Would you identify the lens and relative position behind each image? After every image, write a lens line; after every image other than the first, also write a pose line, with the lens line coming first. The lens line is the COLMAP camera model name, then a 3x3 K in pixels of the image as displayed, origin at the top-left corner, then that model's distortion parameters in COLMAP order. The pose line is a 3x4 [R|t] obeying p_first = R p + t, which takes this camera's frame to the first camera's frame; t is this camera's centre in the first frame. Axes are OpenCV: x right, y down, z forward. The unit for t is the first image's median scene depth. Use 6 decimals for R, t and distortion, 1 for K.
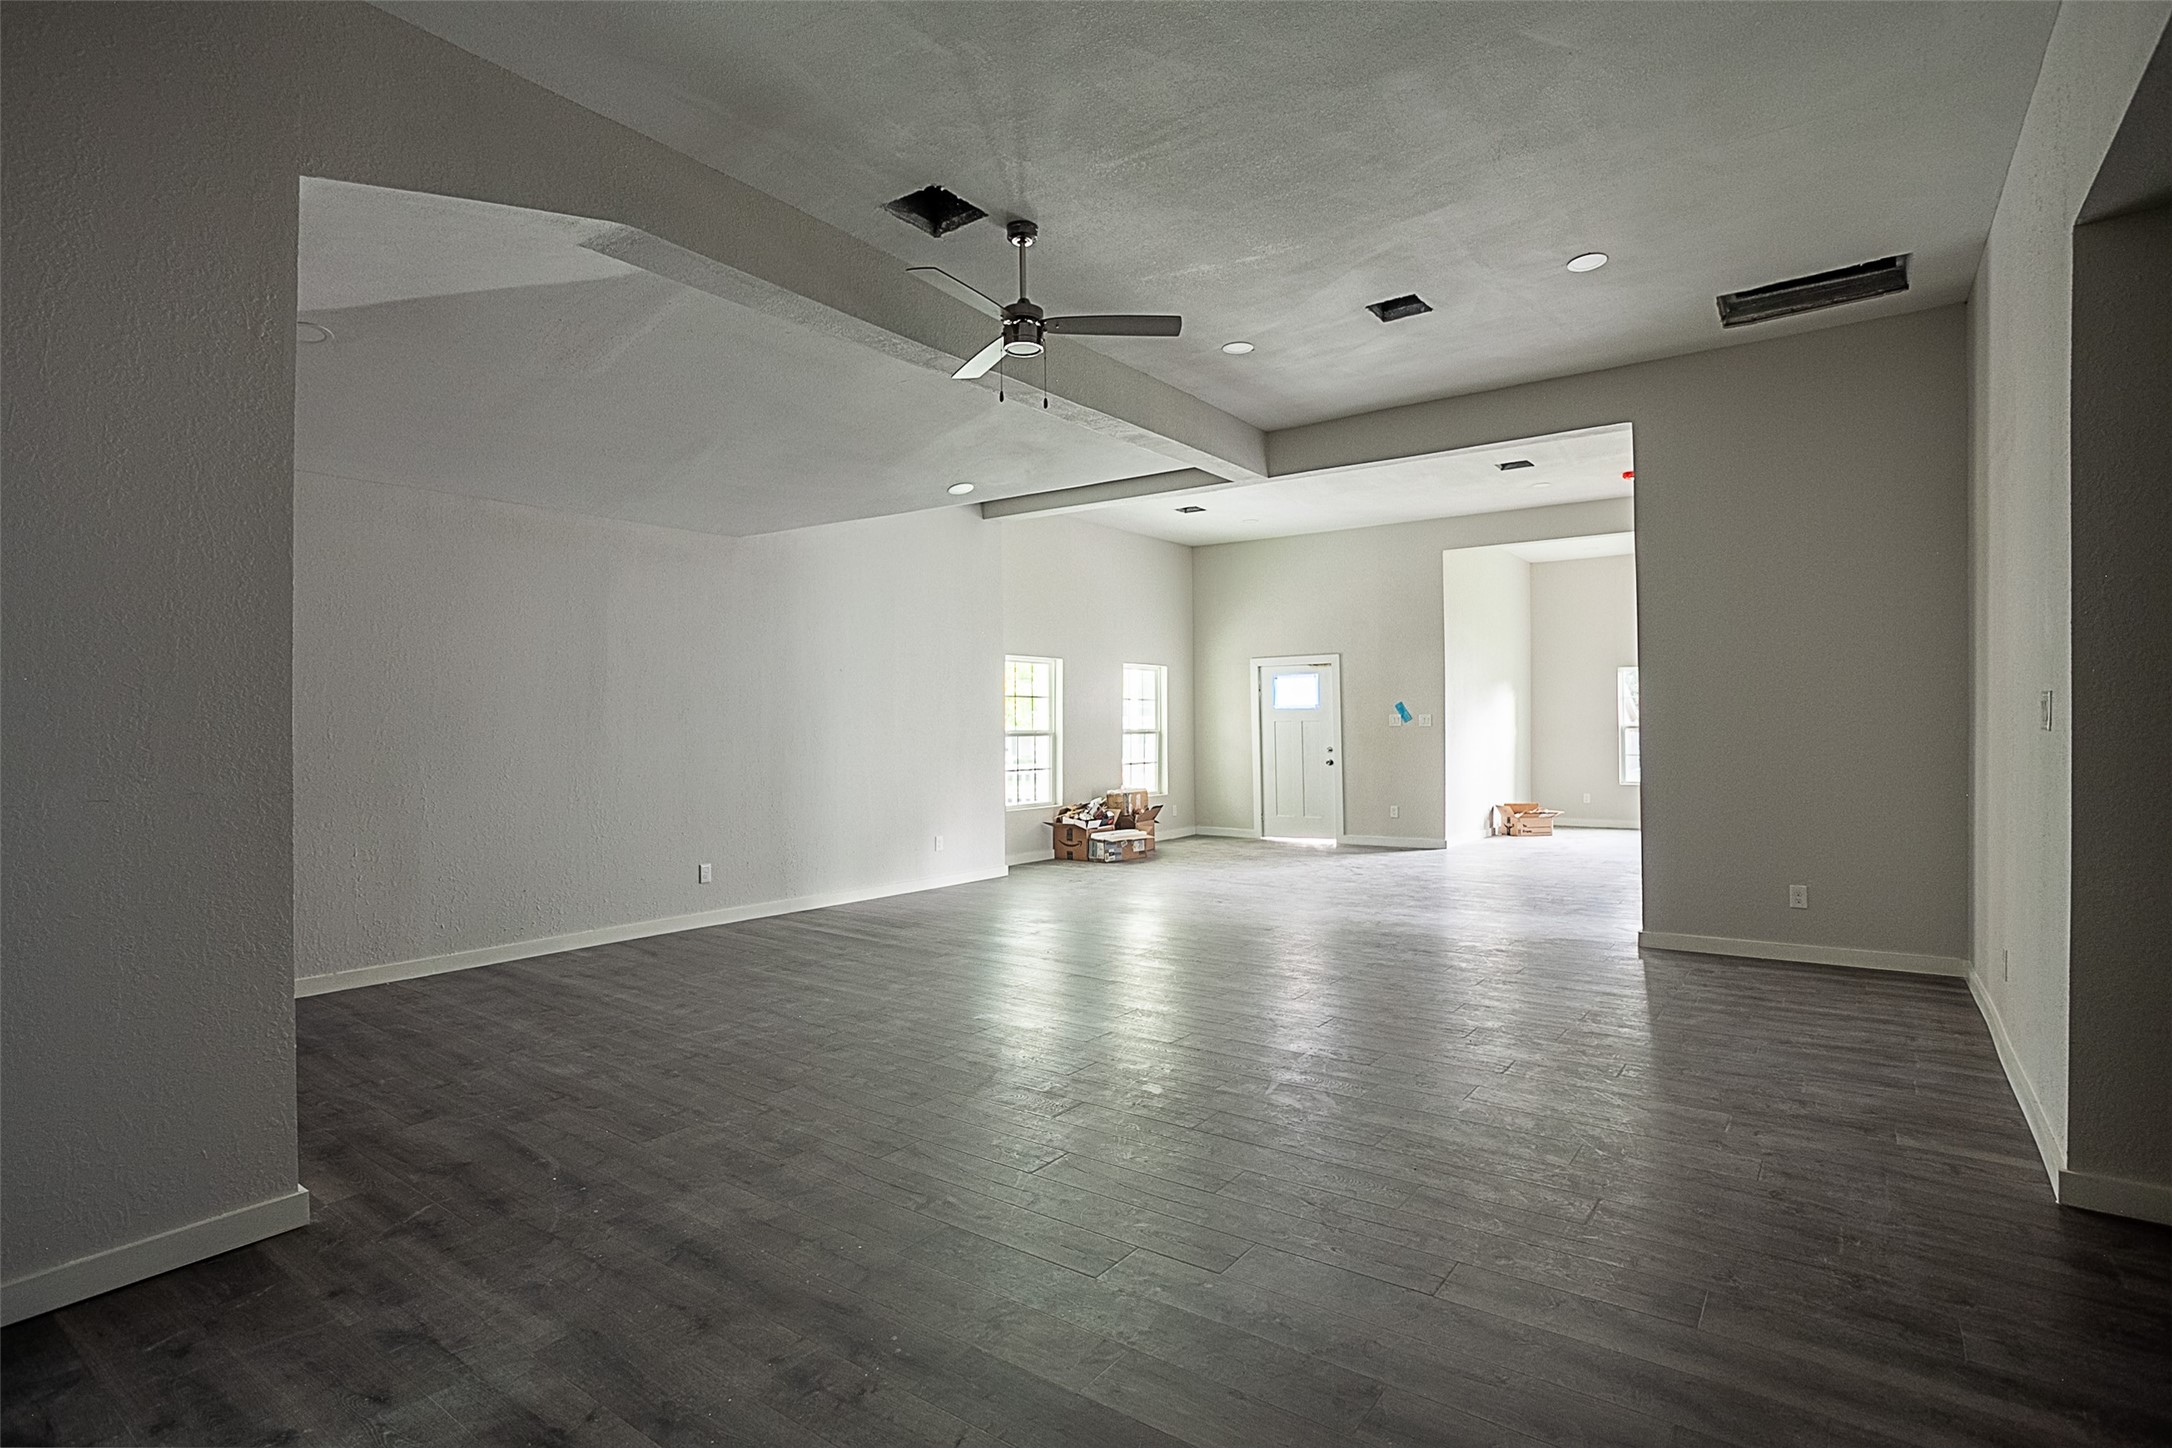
lens RADIAL K [[1072.6, 0, 1086.4], [0, 1072.6, 703.3], [0, 0, 1]] dist [-0.045831, 0.021734]
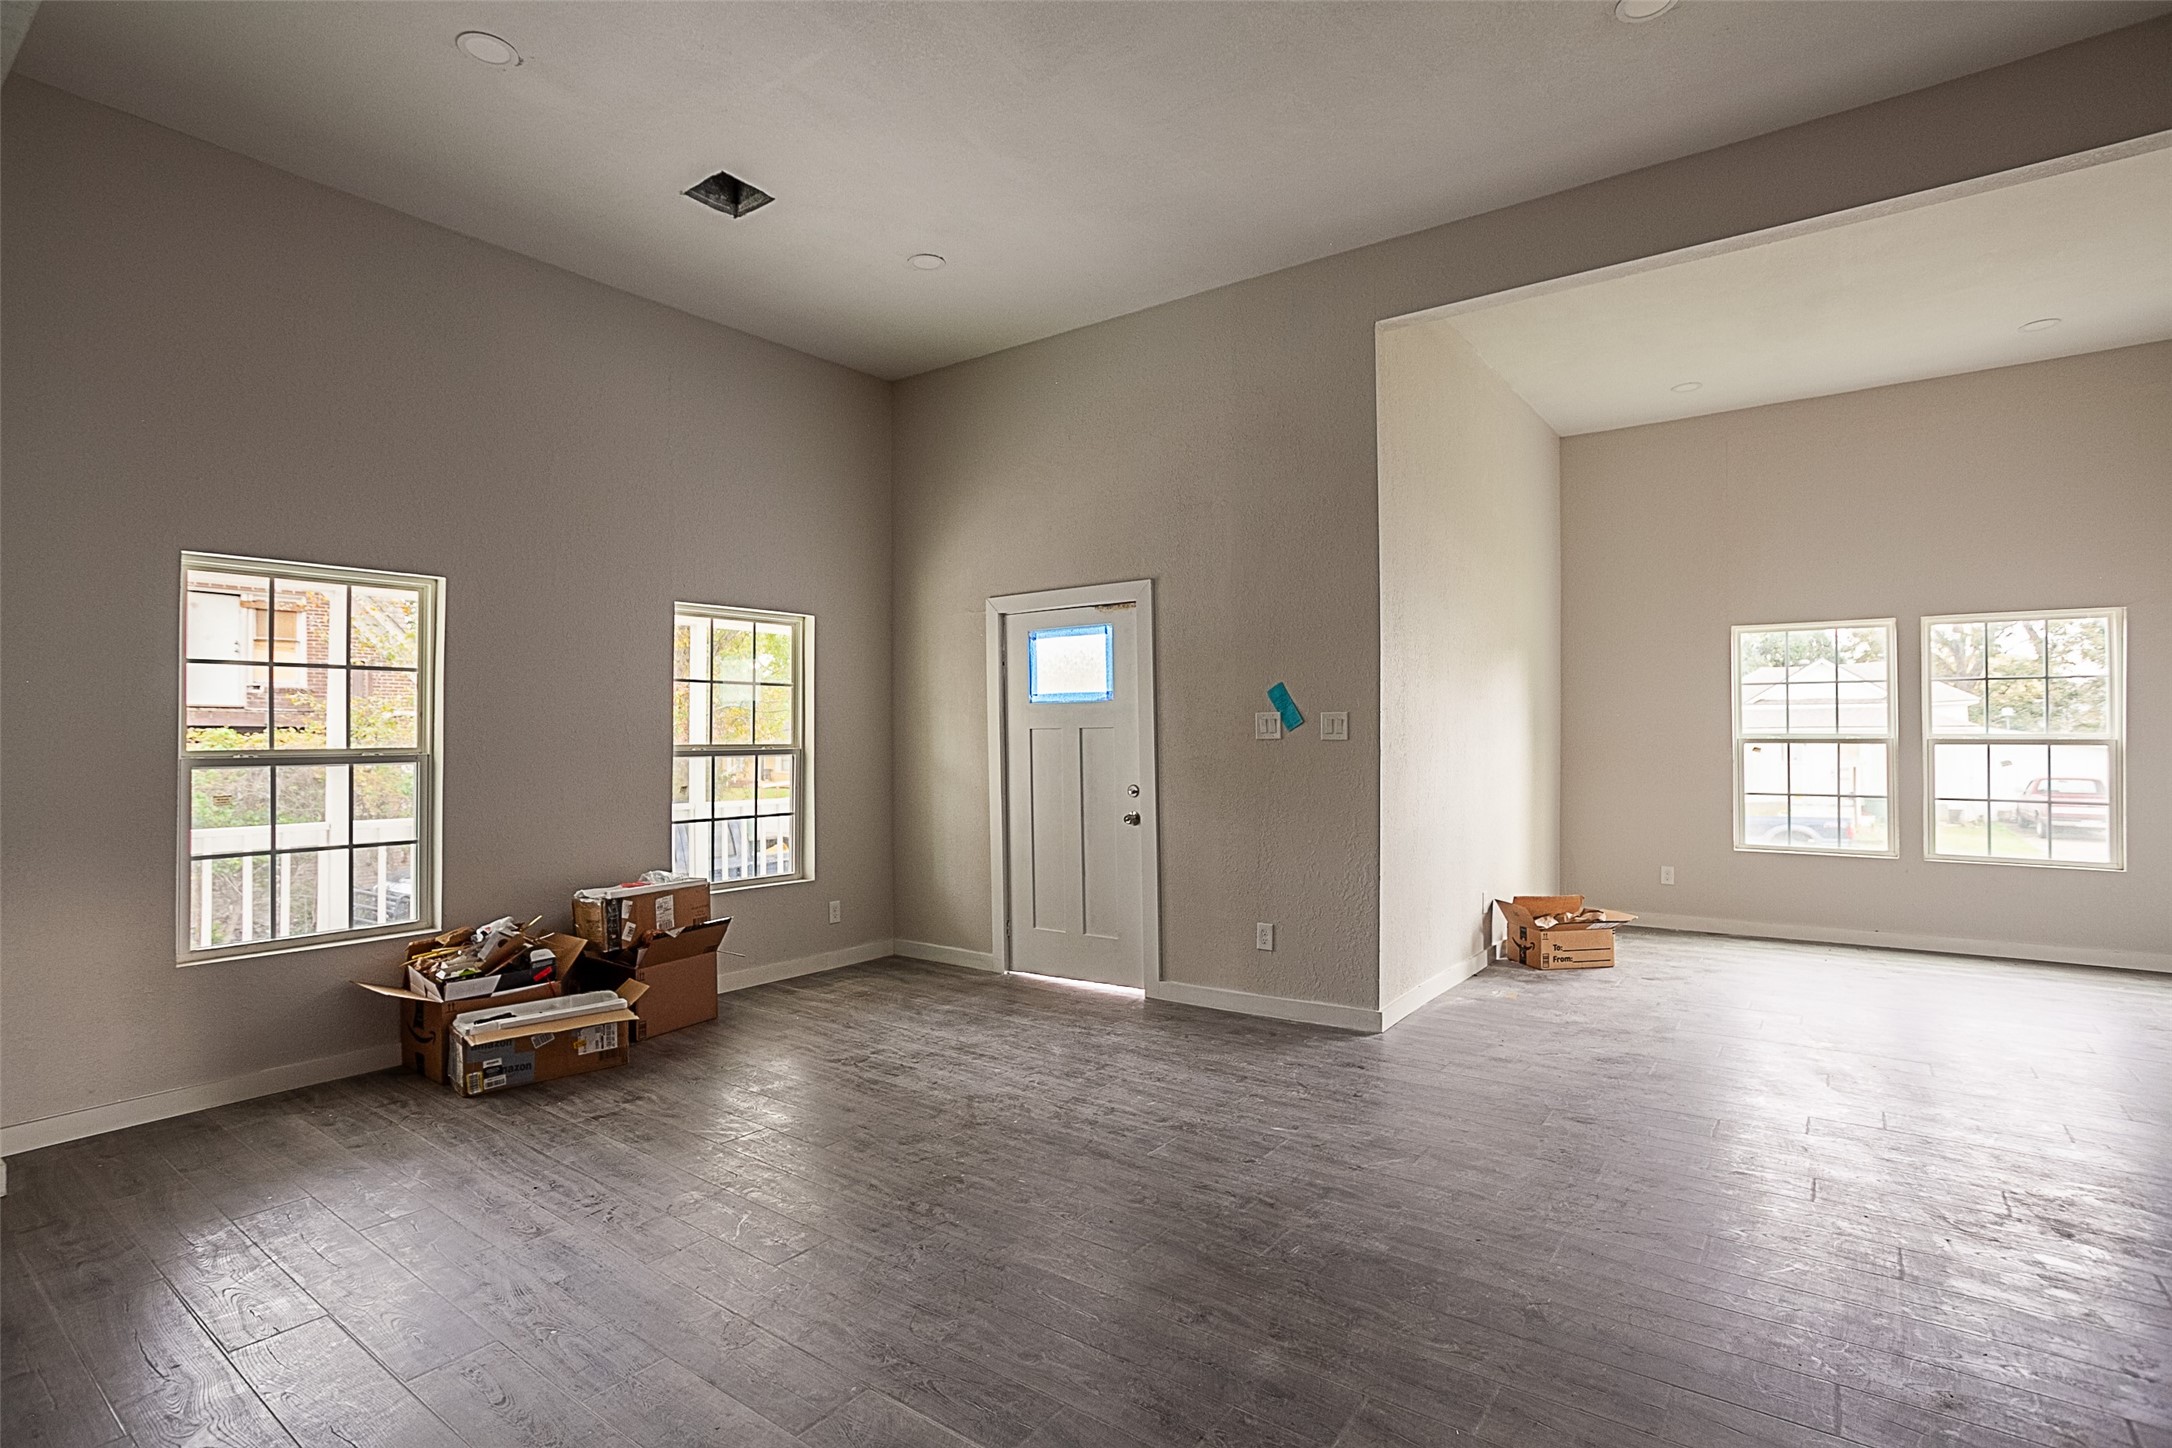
lens RADIAL K [[1060.0, 0, 1086.0], [0, 1060.0, 724.0], [0, 0, 1]] dist [-0.037565, 0.017191]
pose [[0.999992, 0.000671, 0.004039, 0.206377], [-0.000703, 0.999968, 0.007916, 0.011370], [-0.004034, -0.007918, 0.999961, 0.551699]]
